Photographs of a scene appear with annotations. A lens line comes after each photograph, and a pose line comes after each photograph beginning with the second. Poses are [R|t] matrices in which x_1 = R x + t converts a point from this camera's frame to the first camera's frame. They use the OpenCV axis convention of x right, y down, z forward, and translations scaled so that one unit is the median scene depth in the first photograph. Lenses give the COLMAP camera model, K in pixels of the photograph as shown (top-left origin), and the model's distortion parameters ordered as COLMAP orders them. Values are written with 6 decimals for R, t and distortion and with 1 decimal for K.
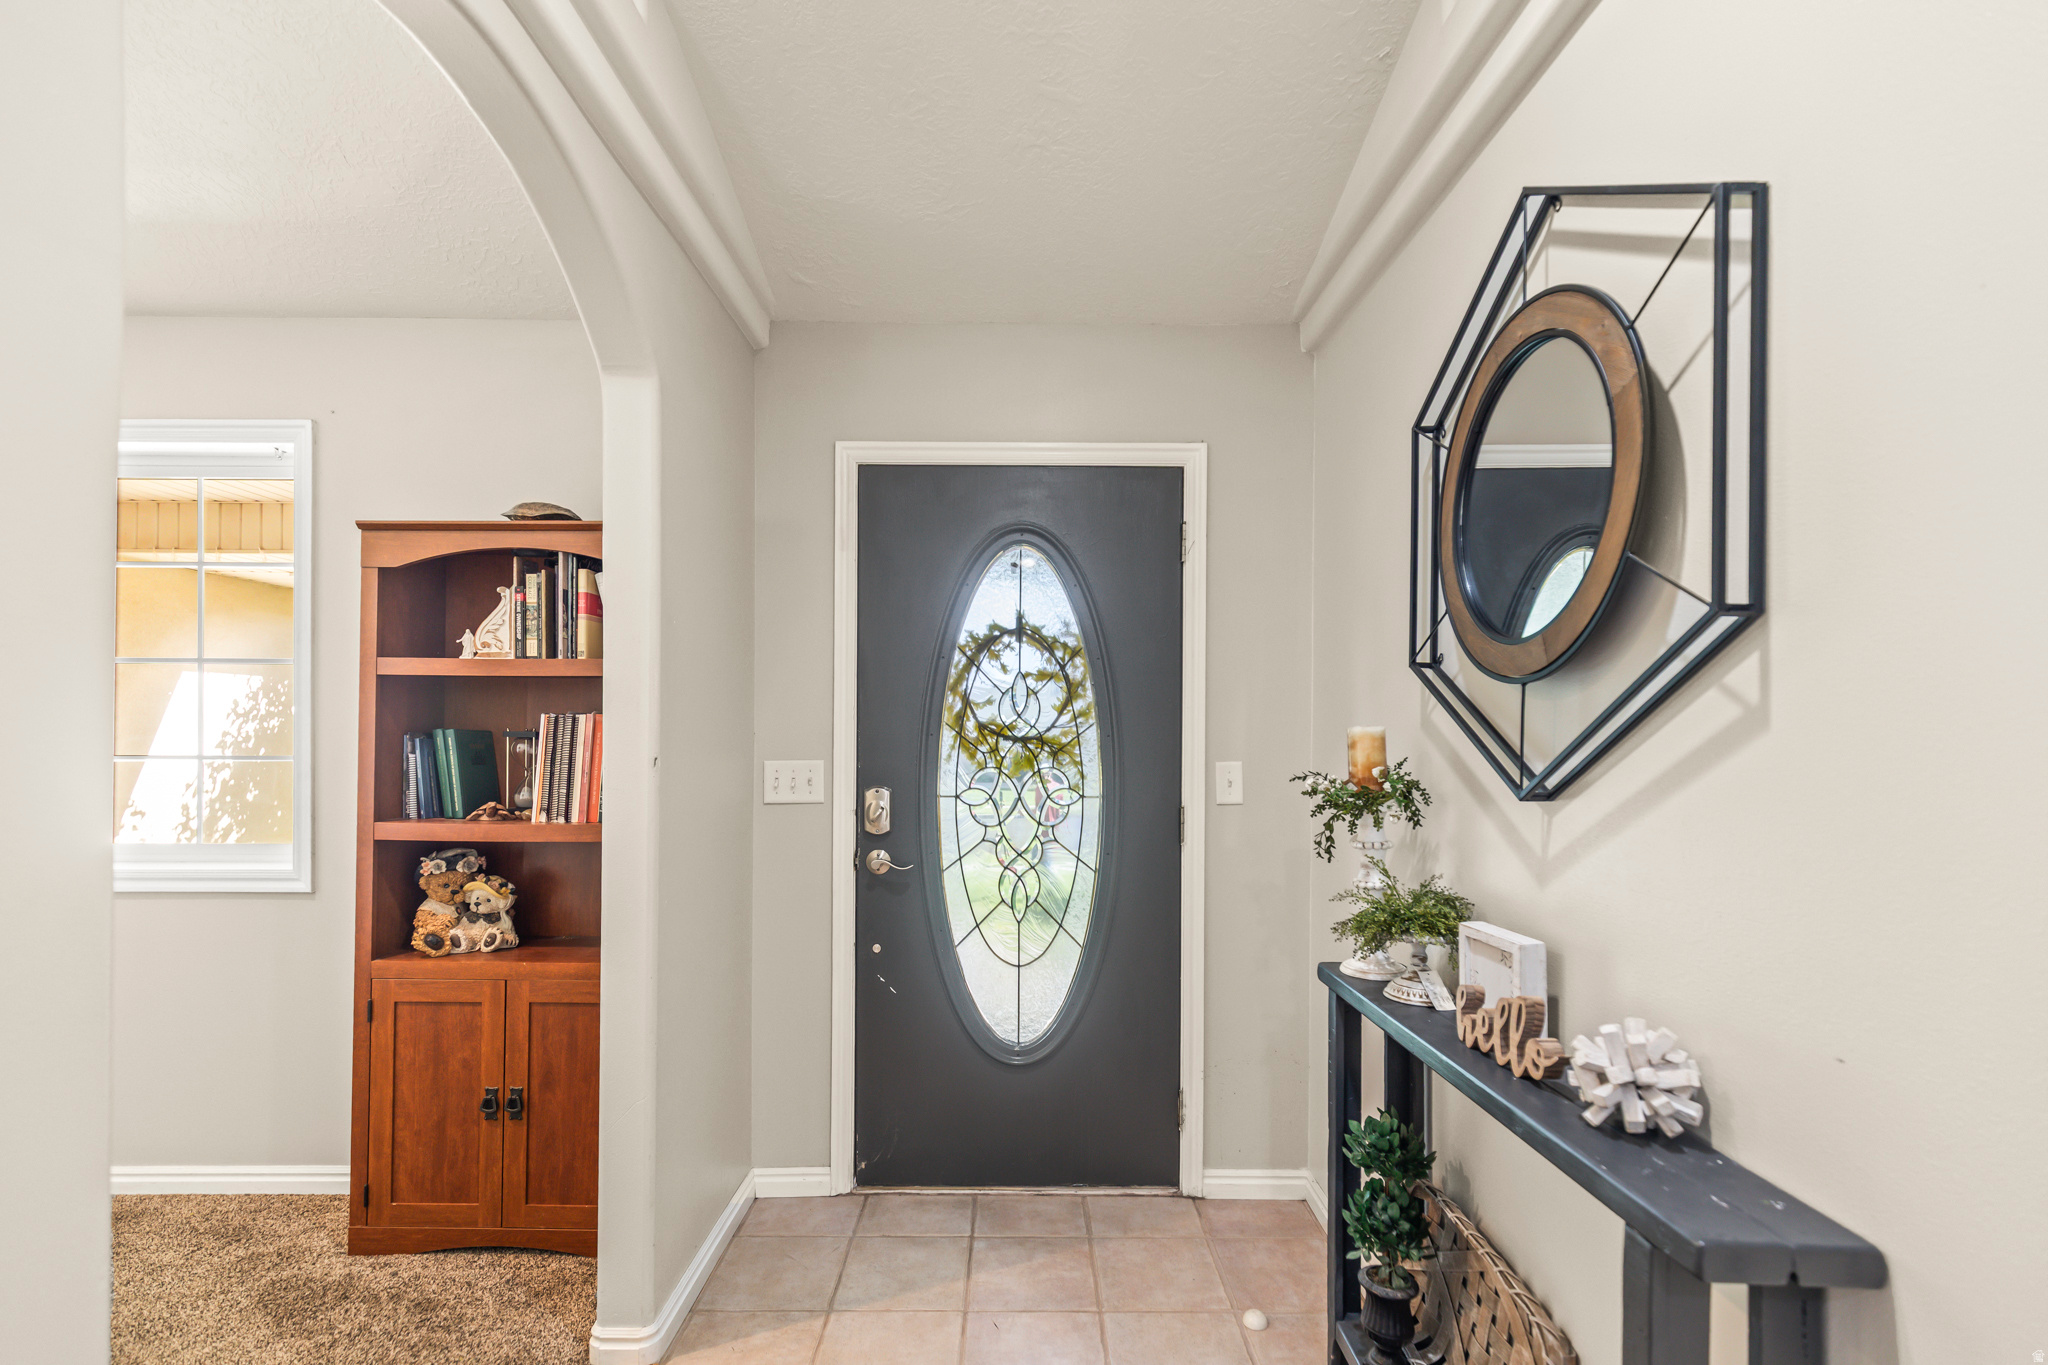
lens RADIAL K [[933.4, 0, 1027.0], [0, 933.4, 728.2], [0, 0, 1]] dist [0.002984, 0.000774]
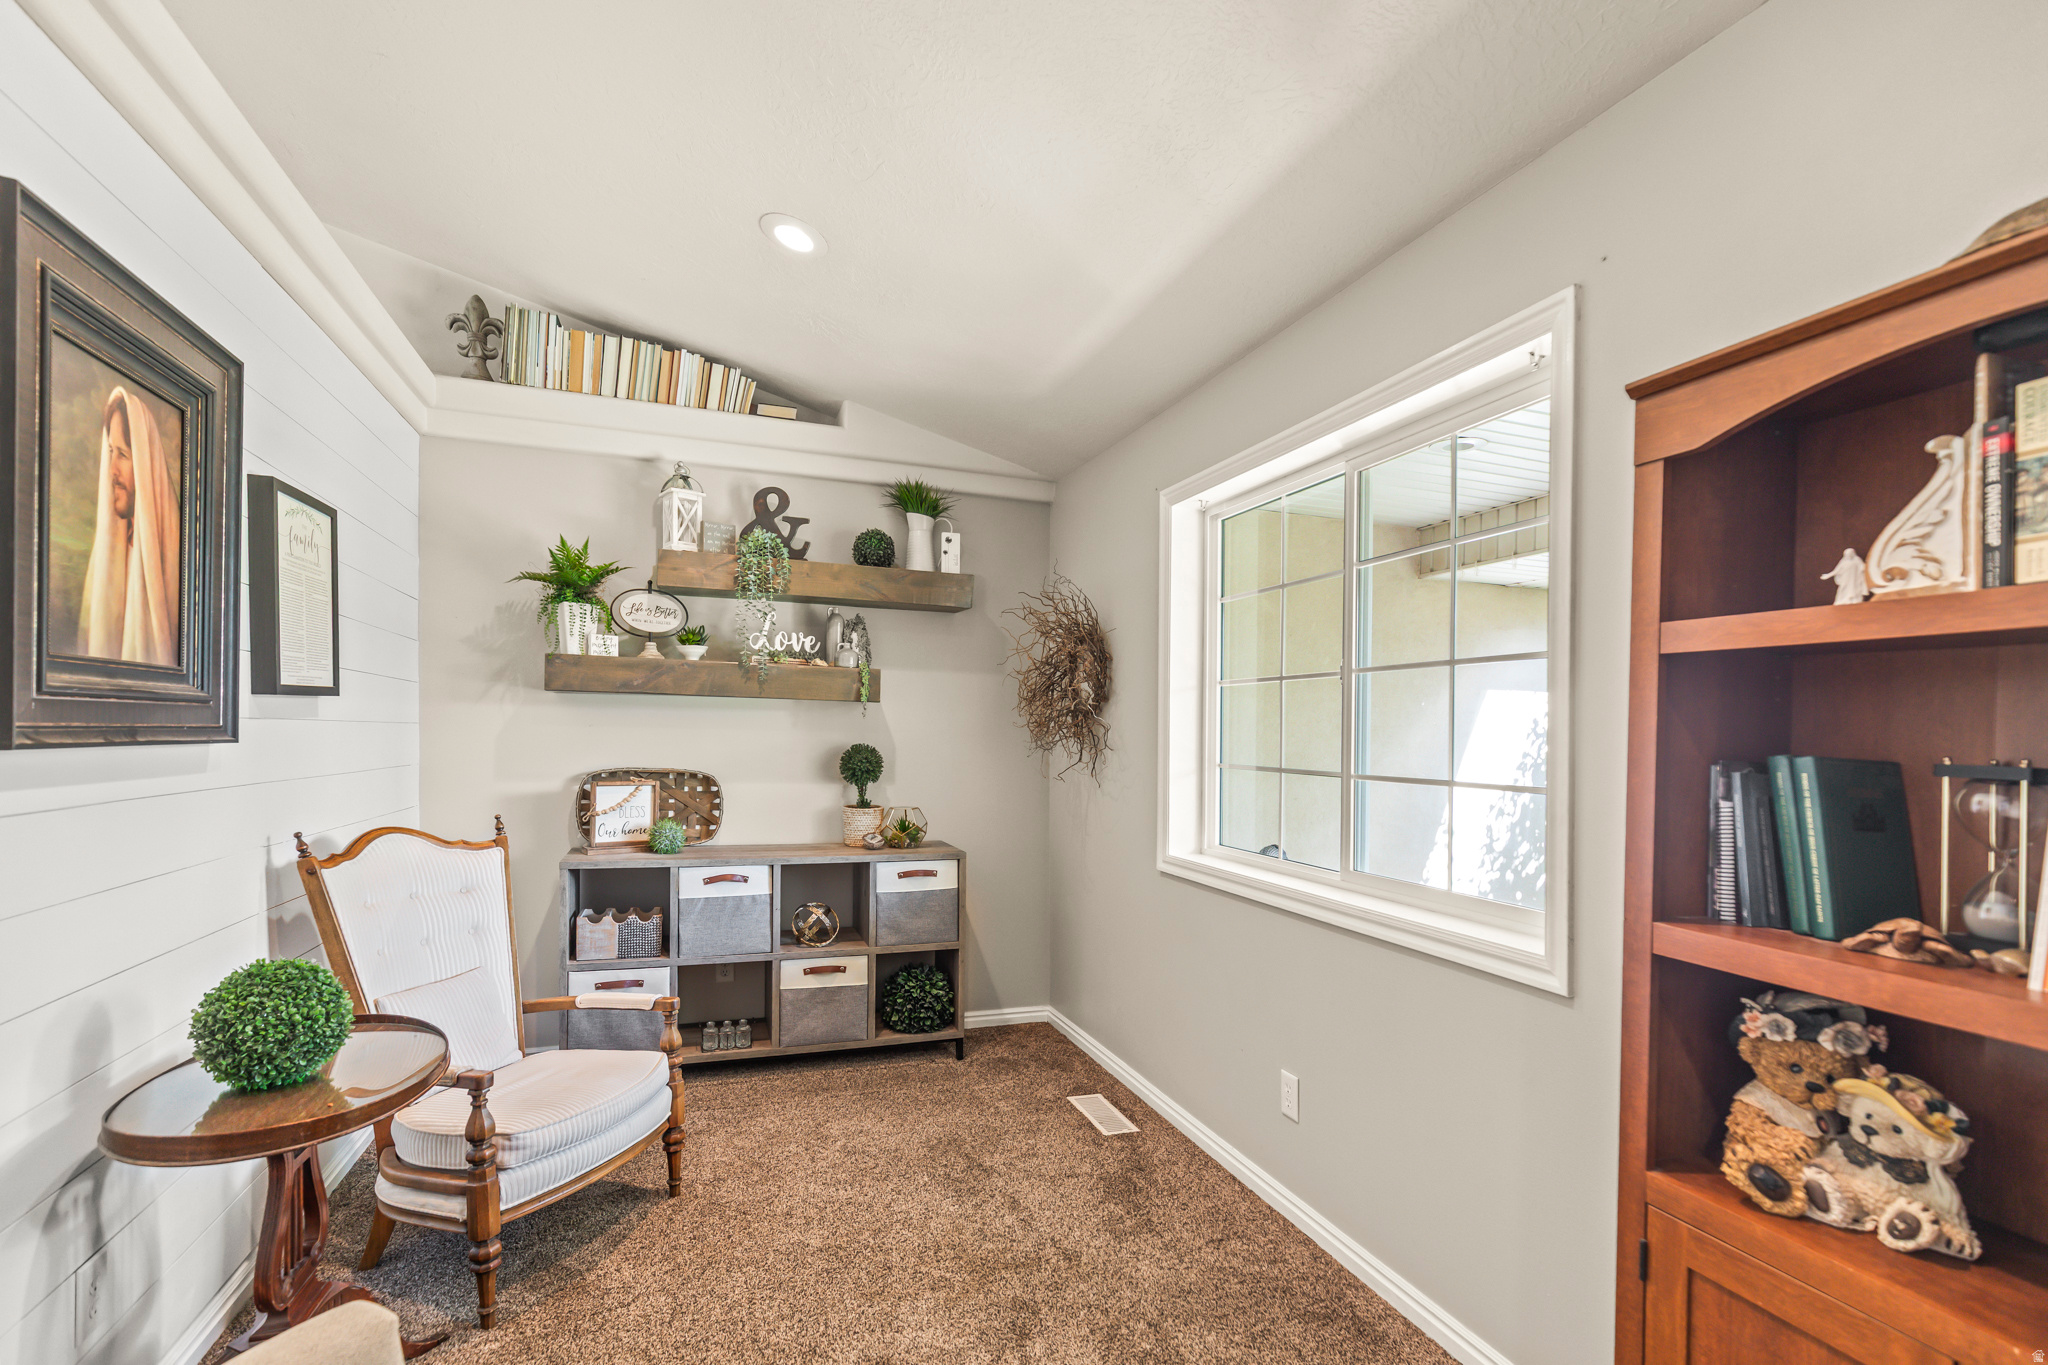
lens RADIAL K [[933.4, 0, 1027.0], [0, 933.4, 728.2], [0, 0, 1]] dist [0.002984, 0.000774]
pose [[0.334752, -0.005946, -0.942287, -0.286920], [-0.017813, 0.999761, -0.012636, -0.000287], [0.942138, 0.021015, 0.334566, 0.443006]]
